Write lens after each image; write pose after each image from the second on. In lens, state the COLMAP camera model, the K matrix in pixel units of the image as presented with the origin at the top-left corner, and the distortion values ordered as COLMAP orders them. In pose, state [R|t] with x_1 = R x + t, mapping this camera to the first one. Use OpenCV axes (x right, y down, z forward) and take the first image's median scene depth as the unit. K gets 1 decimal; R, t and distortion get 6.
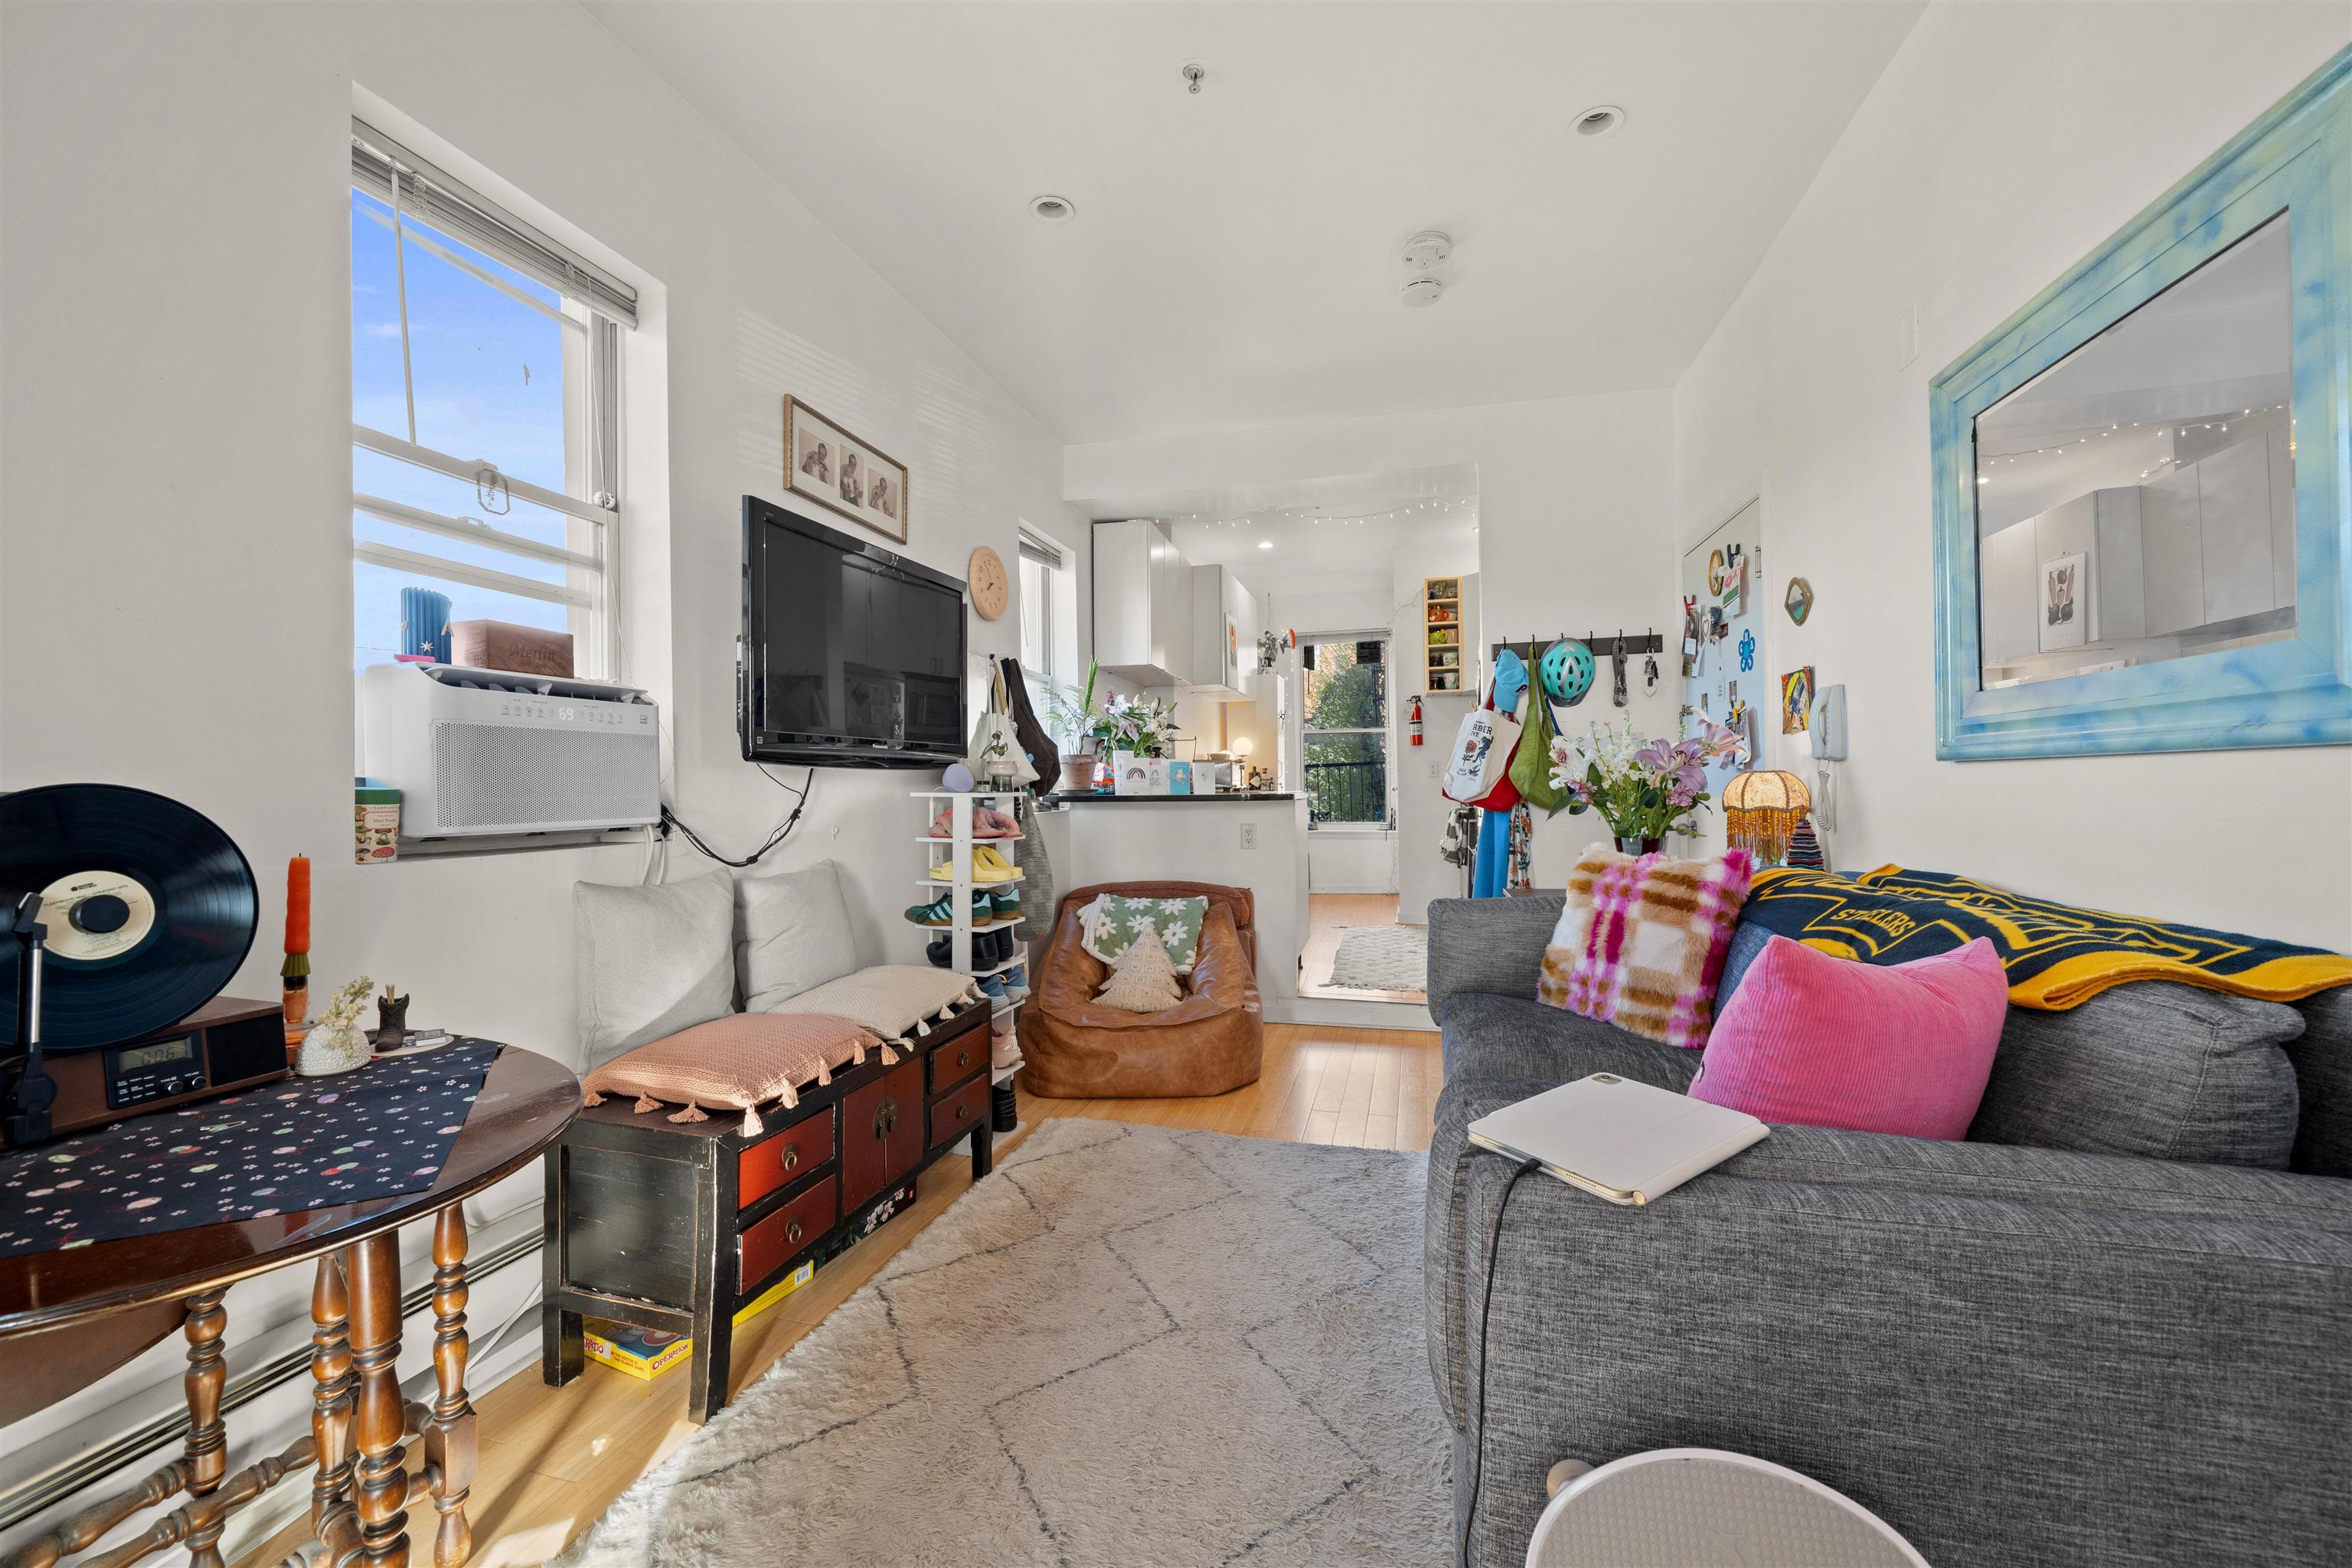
lens RADIAL K [[923.5, 0, 1171.2], [0, 923.5, 779.5], [0, 0, 1]] dist [0.000727, 0.000137]
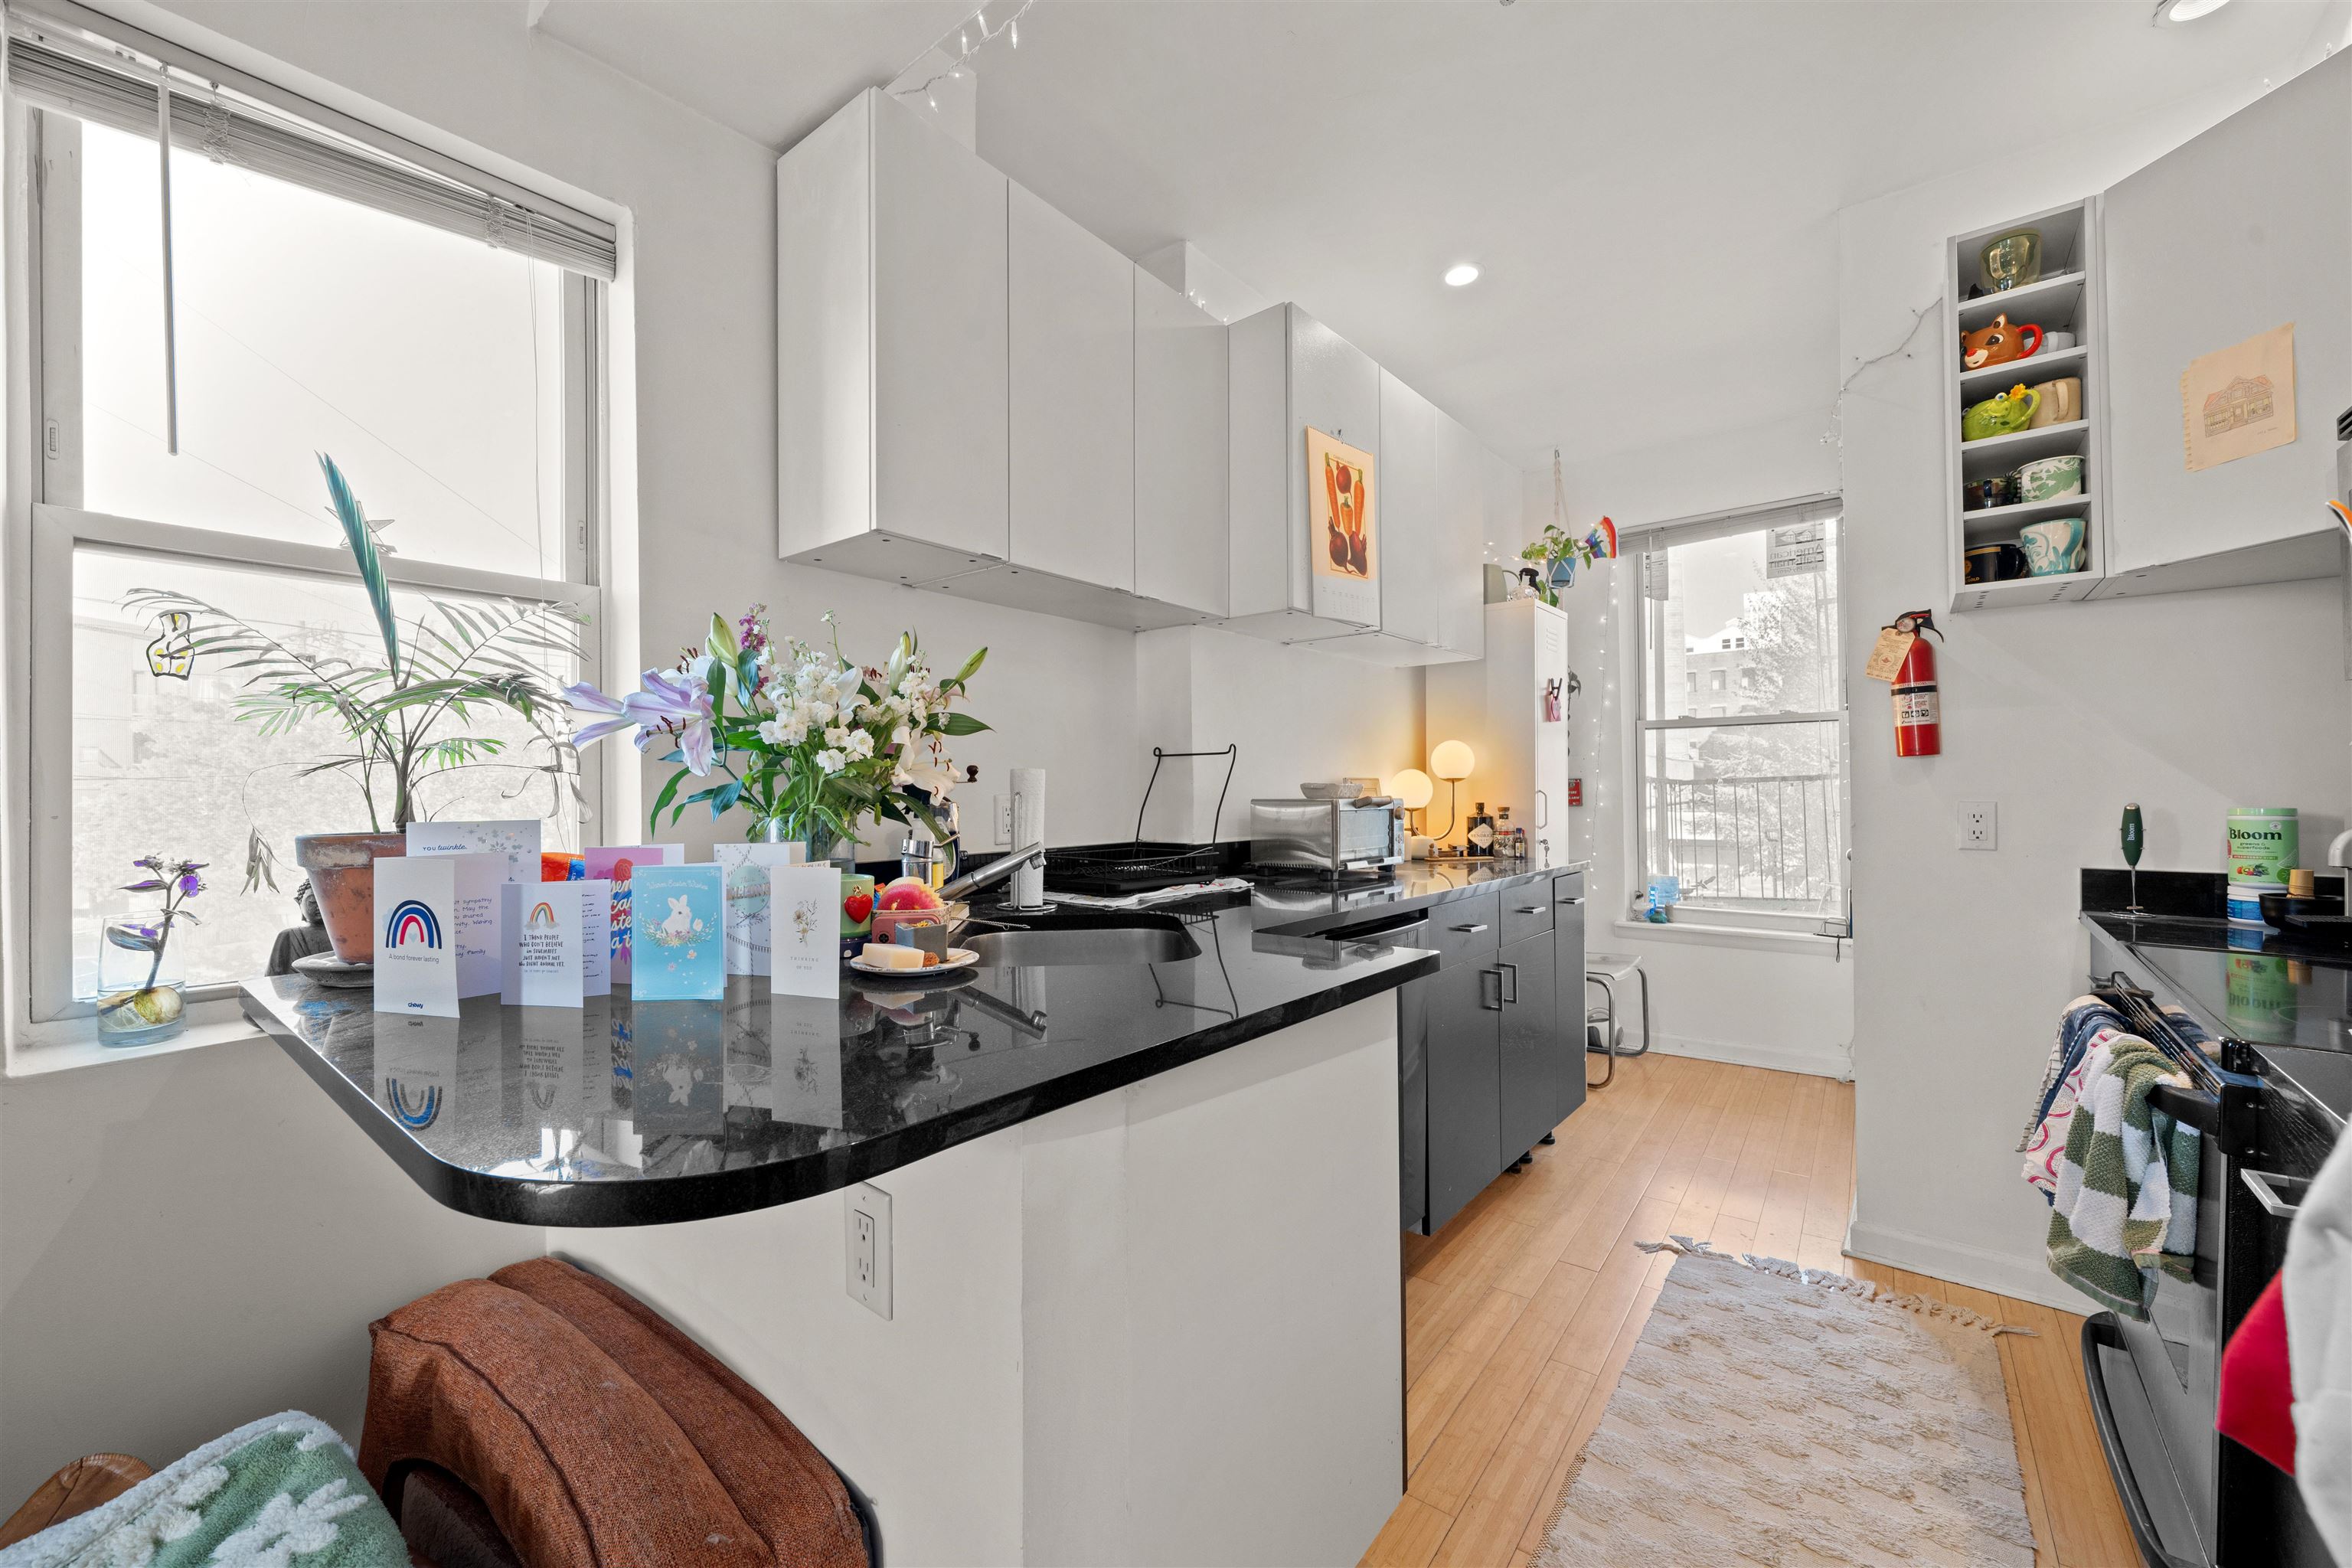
lens RADIAL K [[923.5, 0, 1174.4], [0, 923.5, 778.4], [0, 0, 1]] dist [0.000727, 0.000137]
pose [[0.909634, -0.003534, -0.415395, 0.162629], [0.004805, 0.999986, 0.002015, -0.031741], [0.415383, -0.003829, 0.909639, 0.593129]]
